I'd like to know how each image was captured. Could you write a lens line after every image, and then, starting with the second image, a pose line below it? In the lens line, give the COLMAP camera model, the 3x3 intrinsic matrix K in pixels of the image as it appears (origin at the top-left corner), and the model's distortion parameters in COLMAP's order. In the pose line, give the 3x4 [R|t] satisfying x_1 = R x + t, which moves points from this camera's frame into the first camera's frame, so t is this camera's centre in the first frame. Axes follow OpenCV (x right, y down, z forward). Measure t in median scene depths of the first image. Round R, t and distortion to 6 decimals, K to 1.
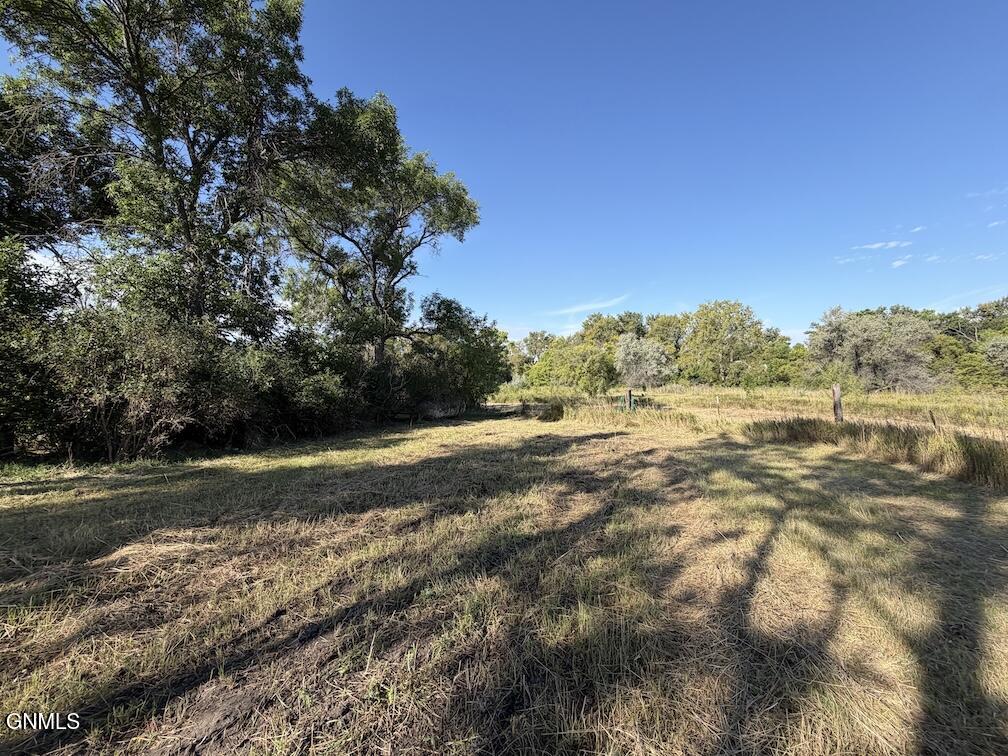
lens RADIAL K [[405.3, 0, 504.7], [0, 405.3, 378.0], [0, 0, 1]] dist [-0.002143, -0.000558]
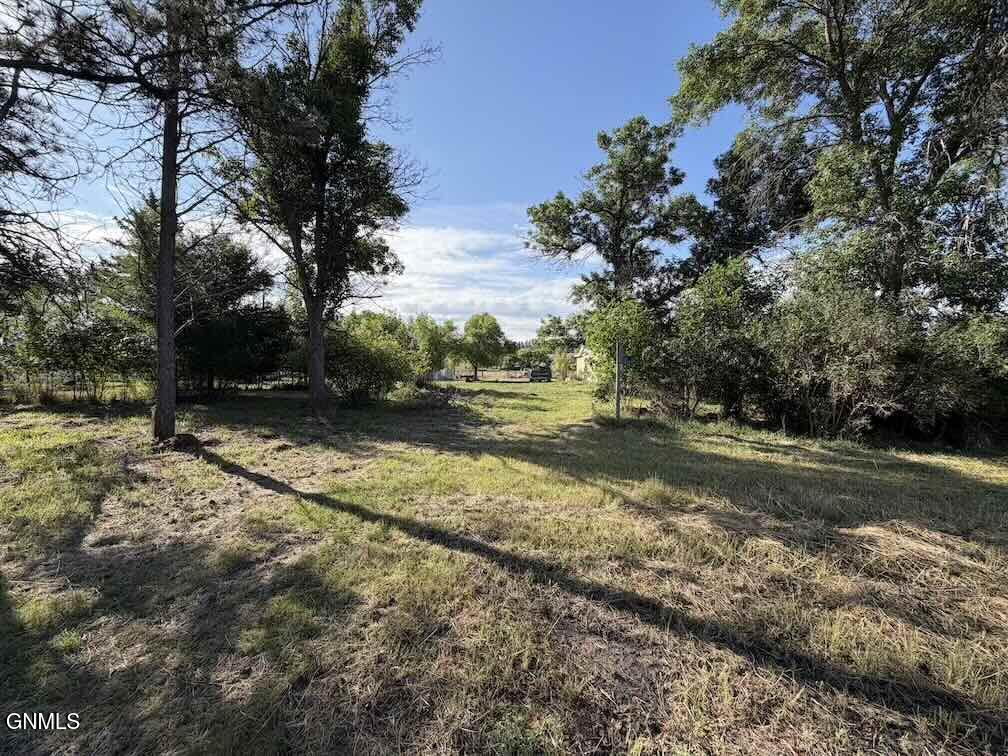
lens RADIAL K [[405.3, 0, 505.0], [0, 405.3, 376.4], [0, 0, 1]] dist [-0.002143, -0.000558]
pose [[0.220766, 0.028805, -0.974901, -0.094758], [0.005905, 0.999506, 0.030869, 0.004508], [0.975309, -0.012572, 0.220486, -0.057759]]
